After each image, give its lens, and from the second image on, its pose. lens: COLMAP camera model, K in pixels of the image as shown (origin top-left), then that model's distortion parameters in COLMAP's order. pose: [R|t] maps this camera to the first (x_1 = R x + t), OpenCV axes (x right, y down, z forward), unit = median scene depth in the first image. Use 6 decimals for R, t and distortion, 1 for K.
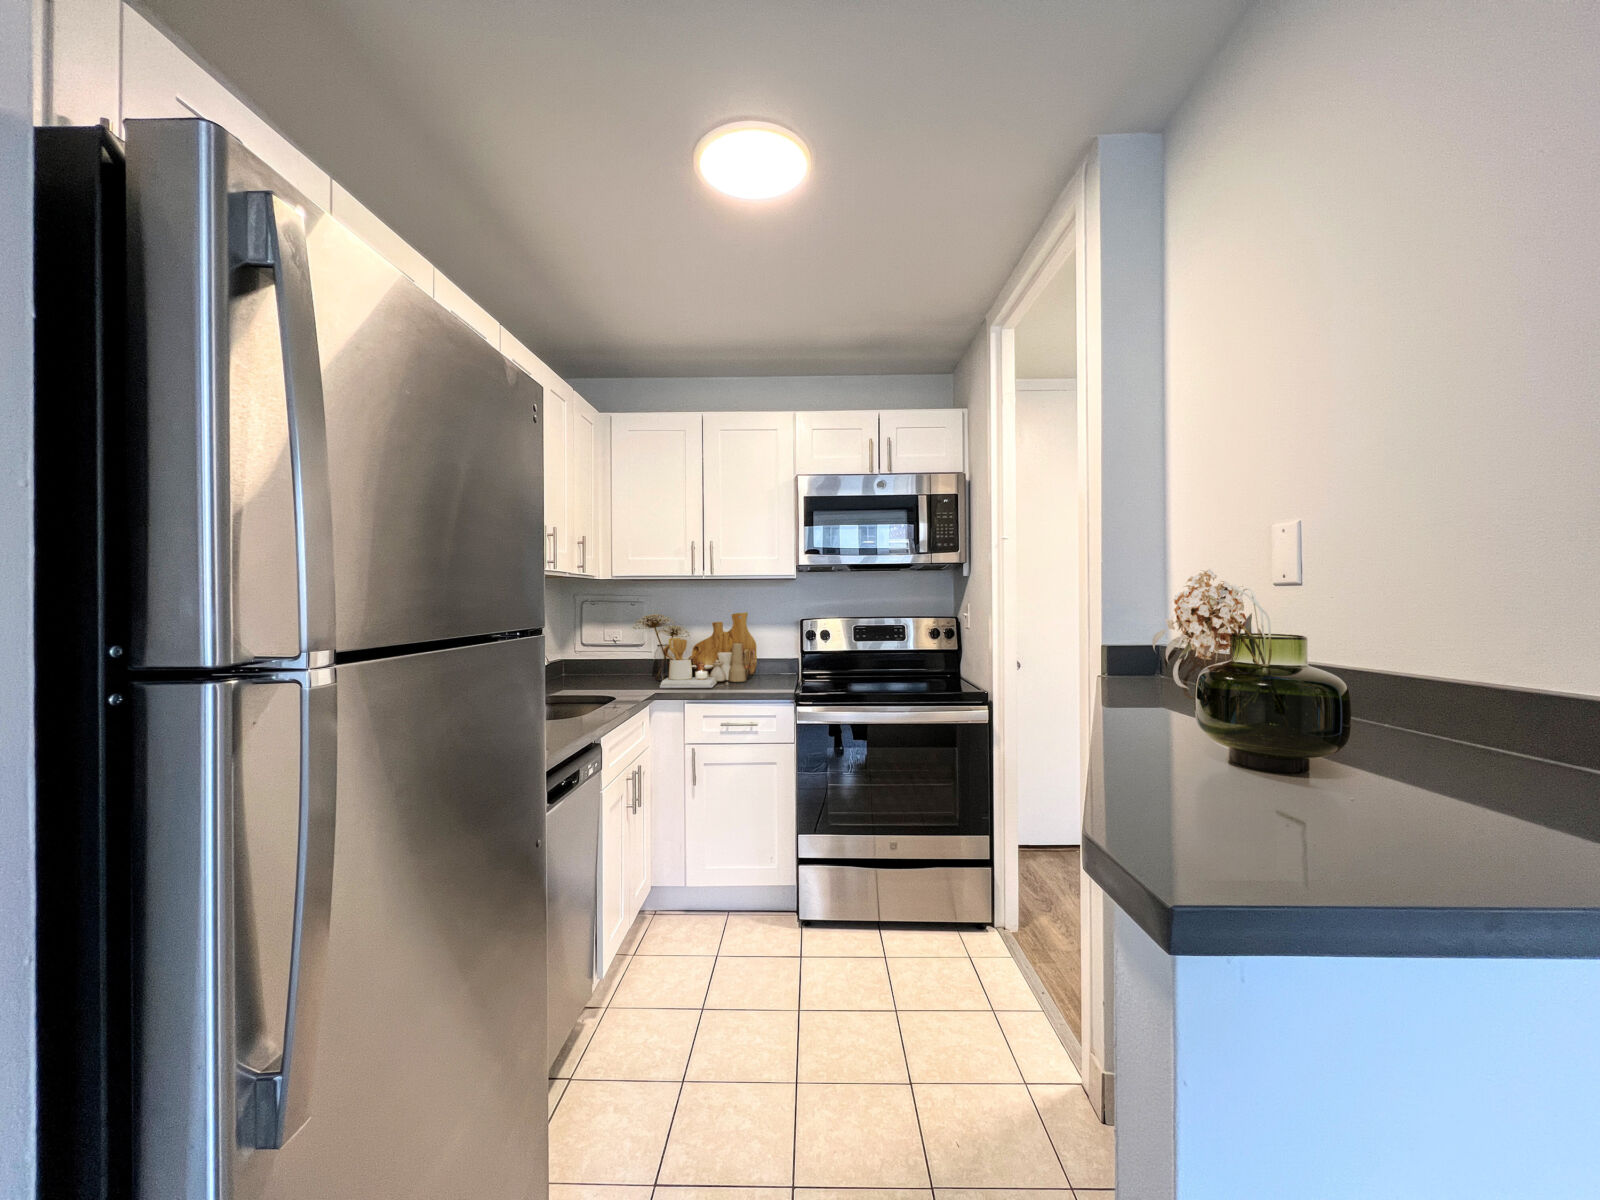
lens RADIAL K [[645.2, 0, 802.4], [0, 645.2, 602.8], [0, 0, 1]] dist [-0.002001, 0.000089]
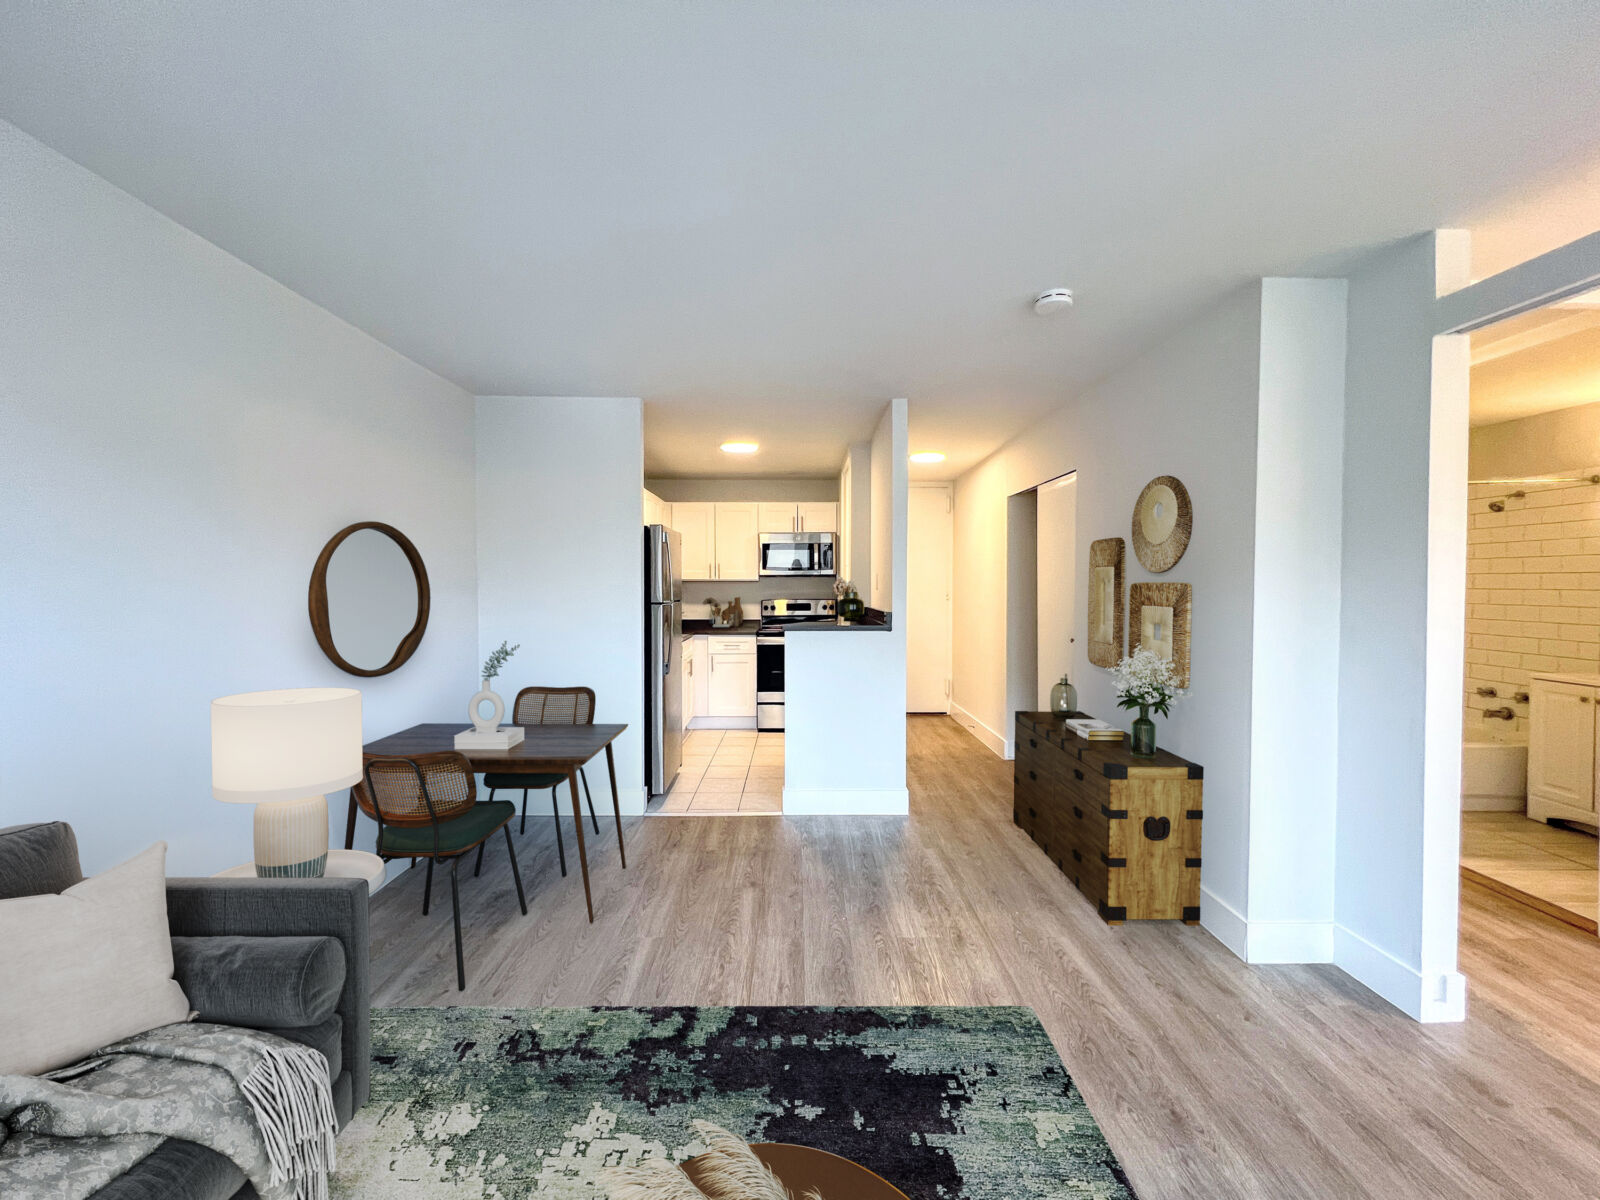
lens RADIAL K [[645.2, 0, 794.3], [0, 645.2, 600.9], [0, 0, 1]] dist [-0.002001, 0.000089]
pose [[0.999838, 0.004314, 0.017478, 0.073158], [-0.004760, 0.999662, 0.025551, -0.027088], [-0.017361, -0.025630, 0.999521, -1.152854]]
